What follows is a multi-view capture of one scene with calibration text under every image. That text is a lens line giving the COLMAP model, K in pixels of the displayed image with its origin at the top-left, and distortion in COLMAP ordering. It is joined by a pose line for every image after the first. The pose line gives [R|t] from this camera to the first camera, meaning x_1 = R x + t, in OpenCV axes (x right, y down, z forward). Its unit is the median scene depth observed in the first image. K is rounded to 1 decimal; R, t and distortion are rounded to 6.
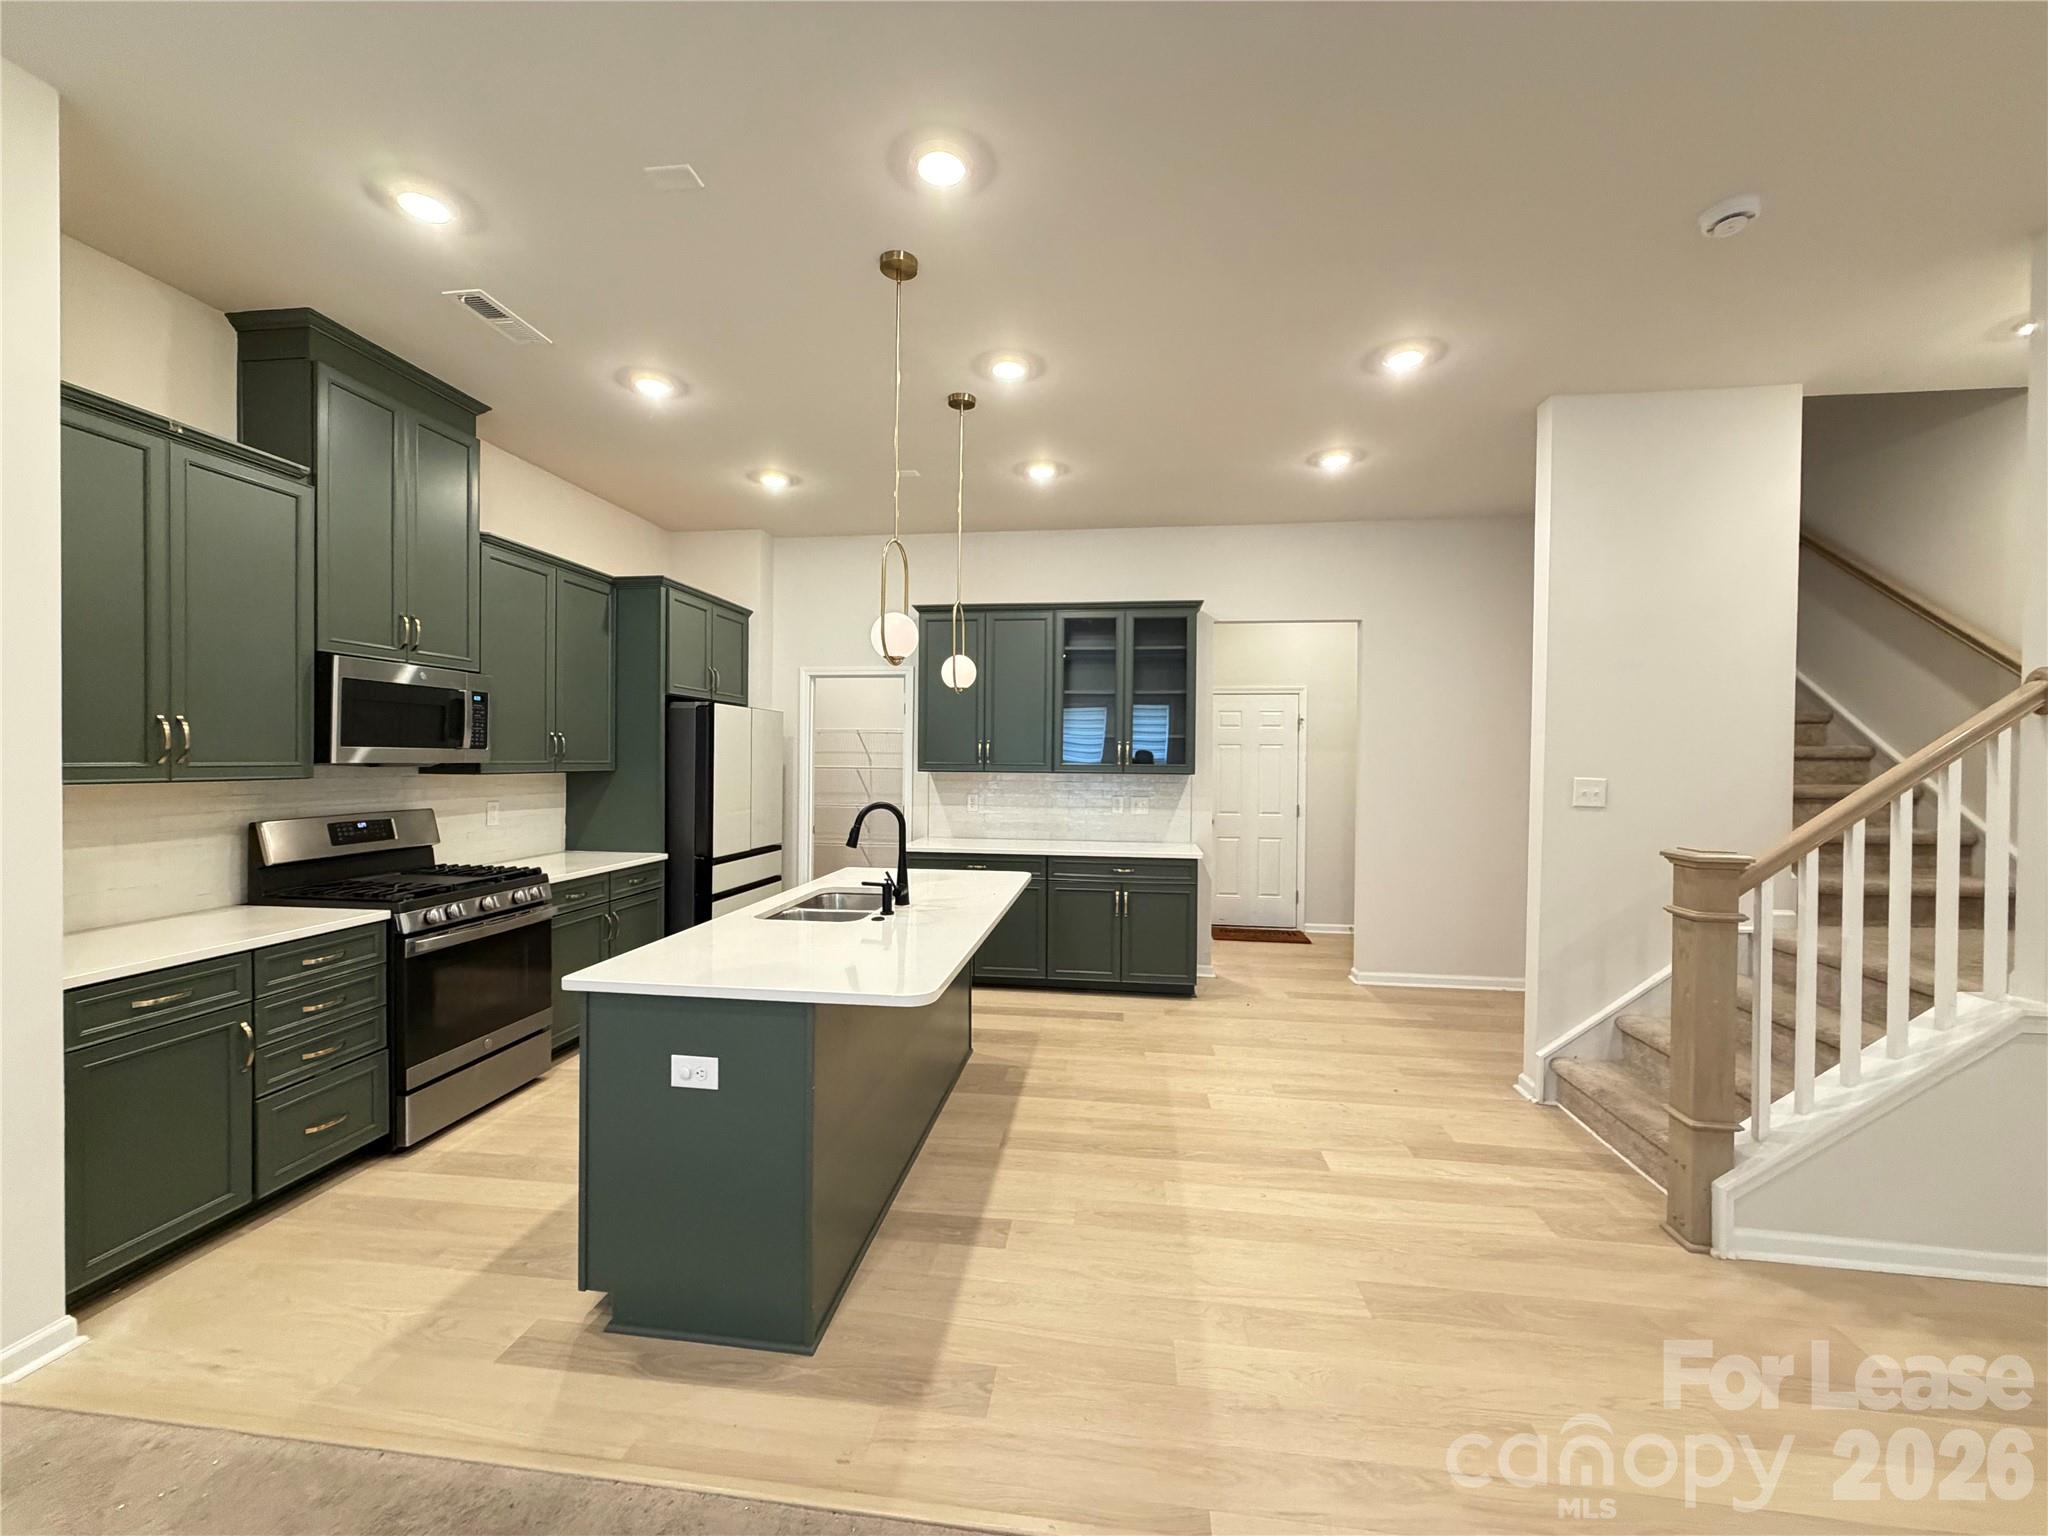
lens RADIAL K [[812.2, 0, 1015.1], [0, 812.2, 765.2], [0, 0, 1]] dist [-0.001931, 0.001394]
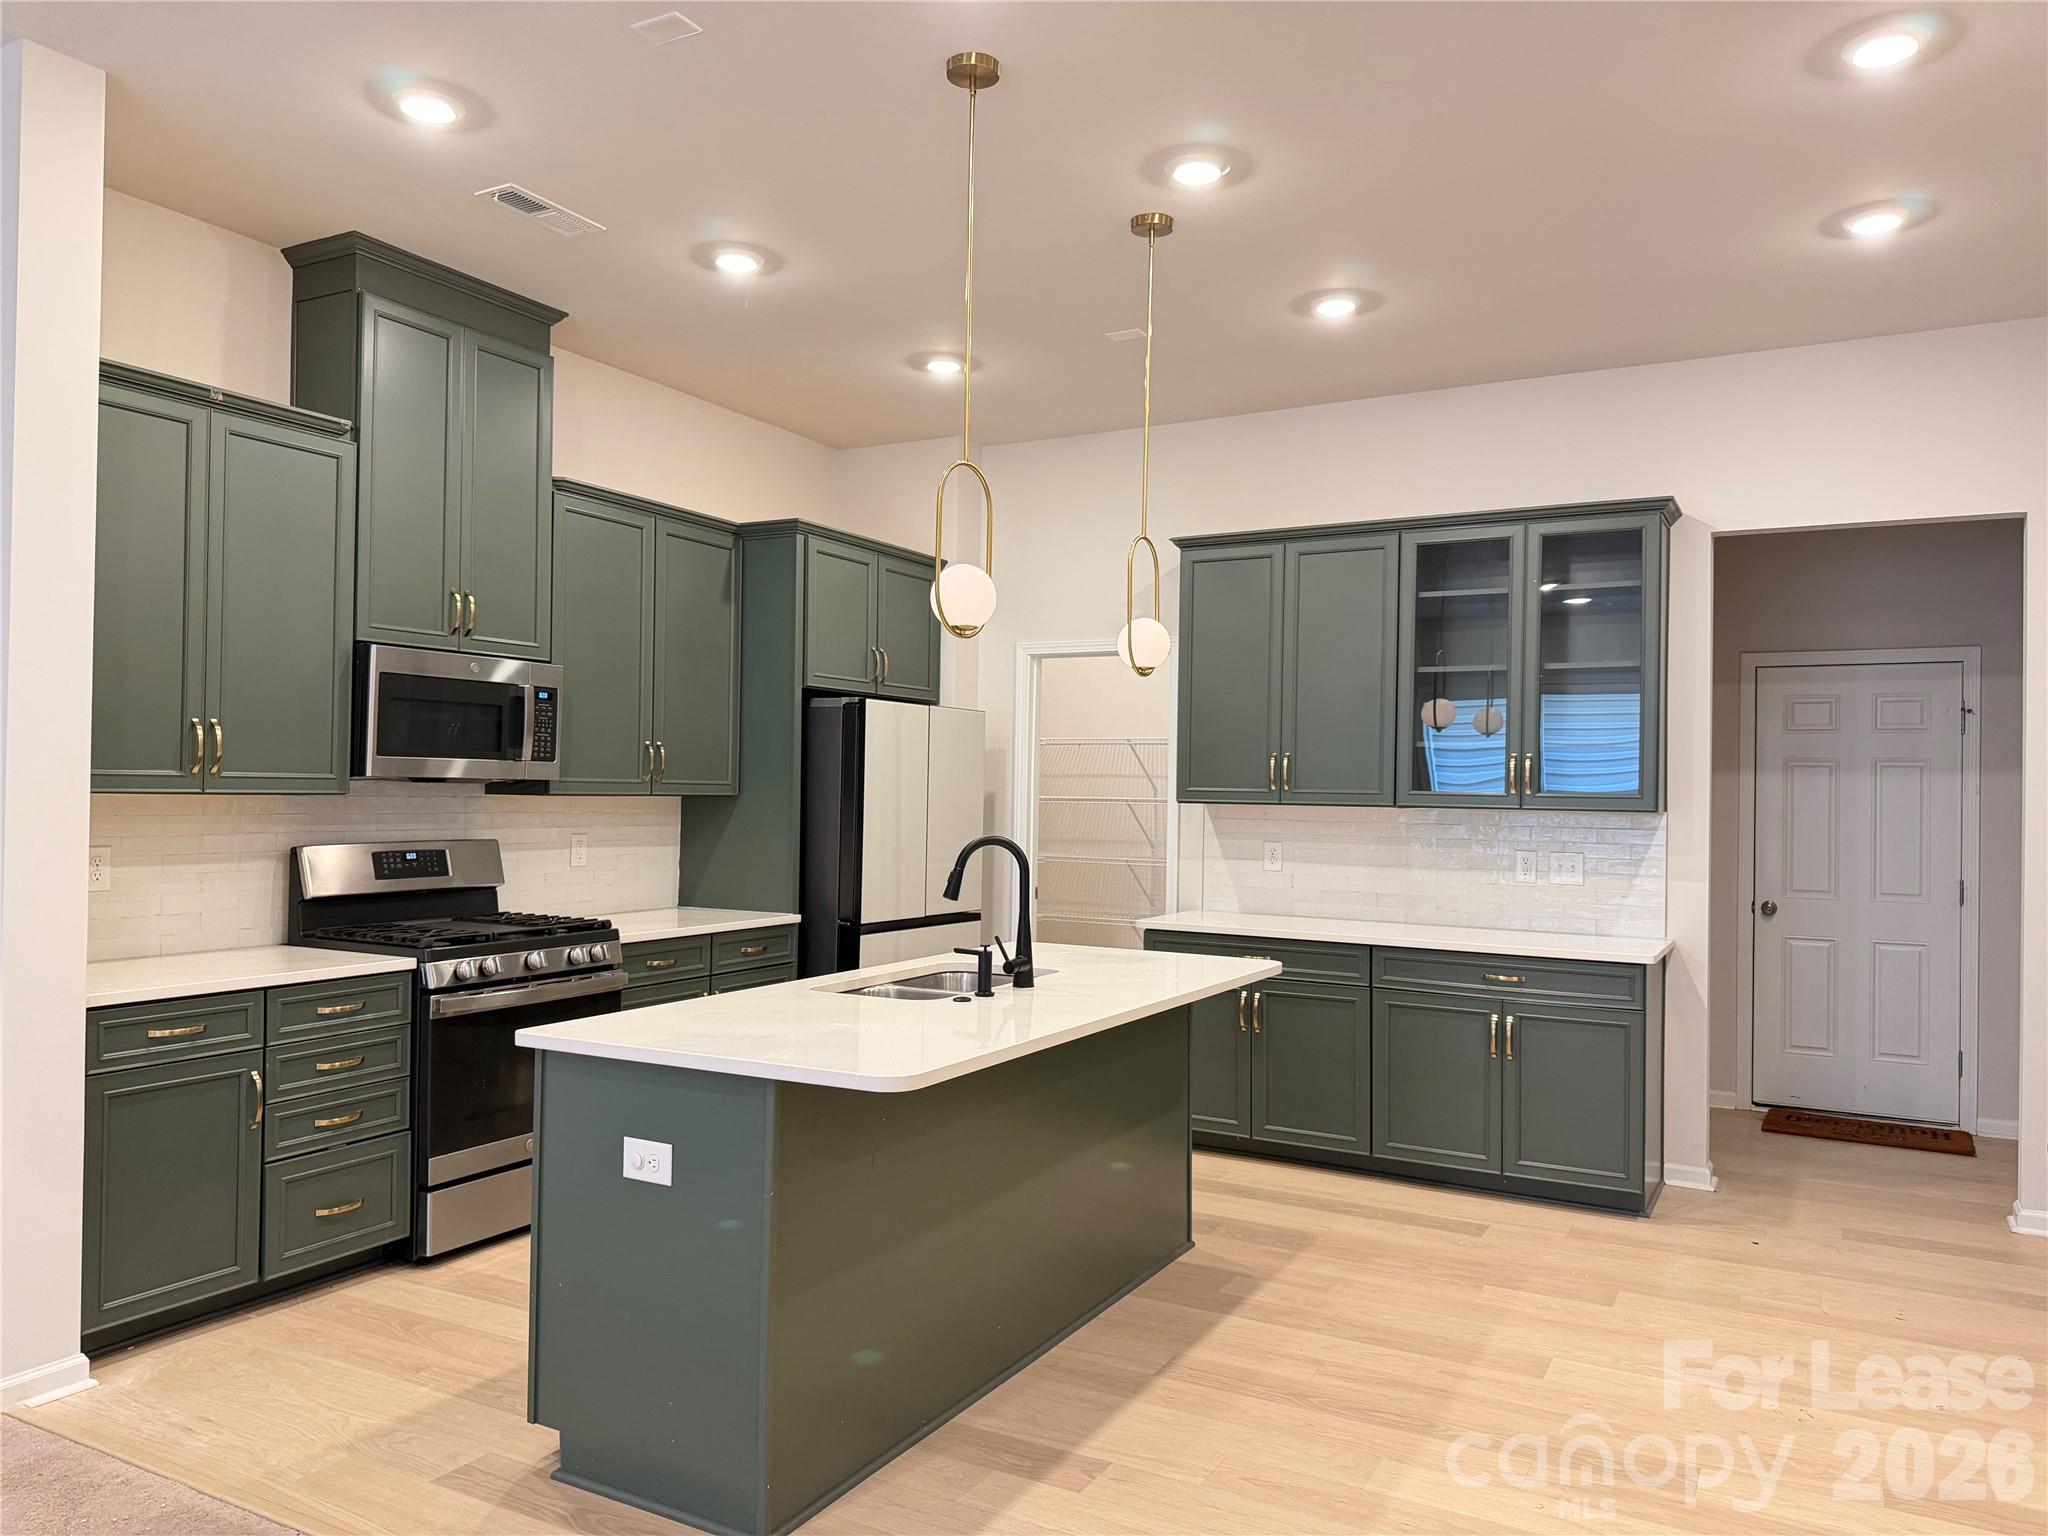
lens RADIAL K [[1439.8, 0, 1023.9], [0, 1439.8, 778.6], [0, 0, 1]] dist [0.025698, -0.026115]
pose [[0.931944, 0.003726, -0.362583, 0.299429], [-0.011392, 0.999754, -0.019008, 0.019659], [0.362423, 0.021845, 0.931758, -0.119850]]
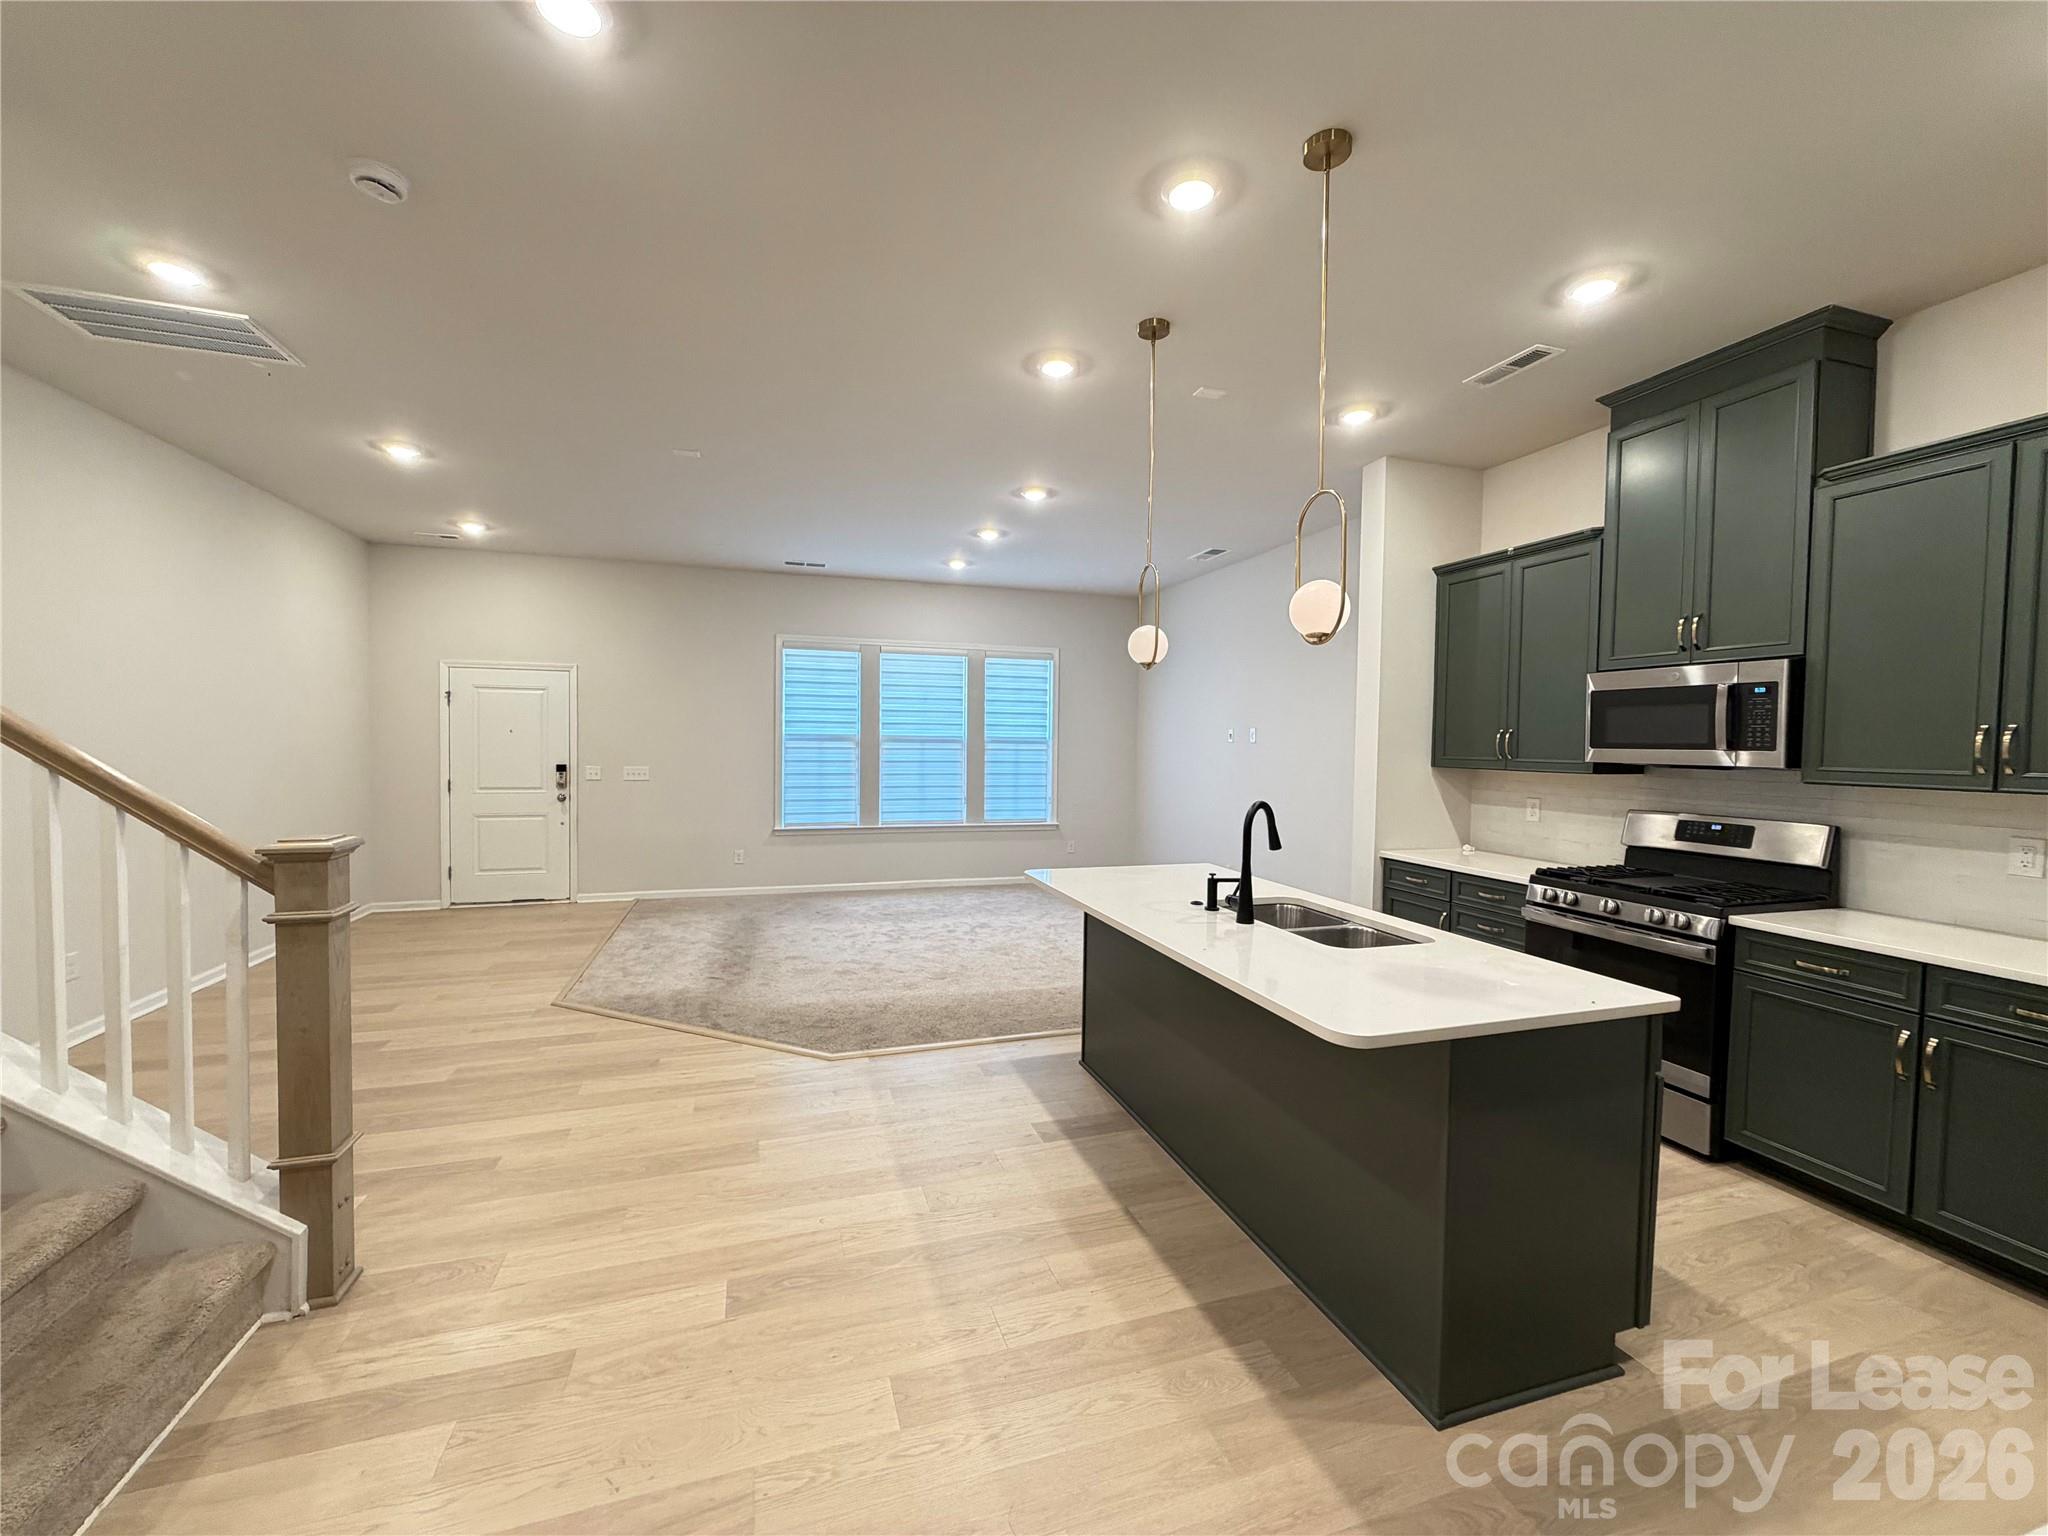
lens RADIAL K [[812.2, 0, 1021.8], [0, 812.2, 765.3], [0, 0, 1]] dist [-0.001931, 0.001394]
pose [[-0.901555, -0.009289, -0.432565, 0.448723], [-0.027742, 0.998953, 0.036367, -0.017523], [0.431774, 0.044787, -0.900869, 1.690150]]
